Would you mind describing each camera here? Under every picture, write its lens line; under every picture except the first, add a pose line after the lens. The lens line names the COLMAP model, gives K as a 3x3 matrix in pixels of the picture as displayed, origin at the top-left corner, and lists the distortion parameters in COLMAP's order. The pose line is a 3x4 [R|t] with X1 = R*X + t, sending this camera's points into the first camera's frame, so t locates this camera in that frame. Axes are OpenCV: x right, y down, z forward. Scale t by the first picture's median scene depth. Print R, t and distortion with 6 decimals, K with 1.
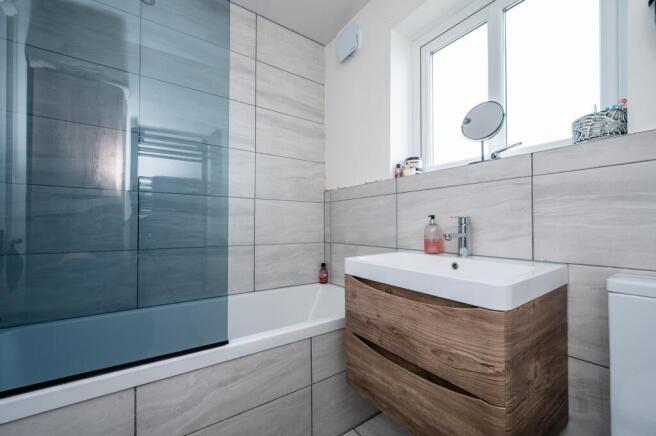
lens RADIAL K [[261.8, 0, 327.3], [0, 261.8, 224.5], [0, 0, 1]] dist [0.000330, 0.000014]
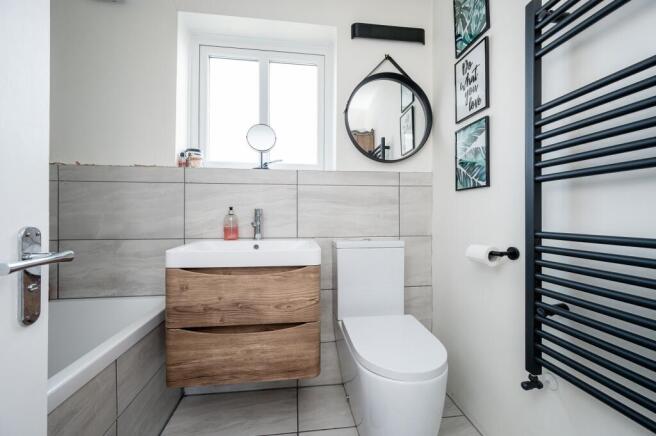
lens RADIAL K [[263.4, 0, 328.0], [0, 263.4, 218.0], [0, 0, 1]] dist [0.000290, 0.000017]
pose [[0.450672, -0.001837, 0.892688, -0.536322], [-0.004829, 0.999978, 0.004495, 0.008161], [-0.892676, -0.006336, 0.450654, 0.104141]]
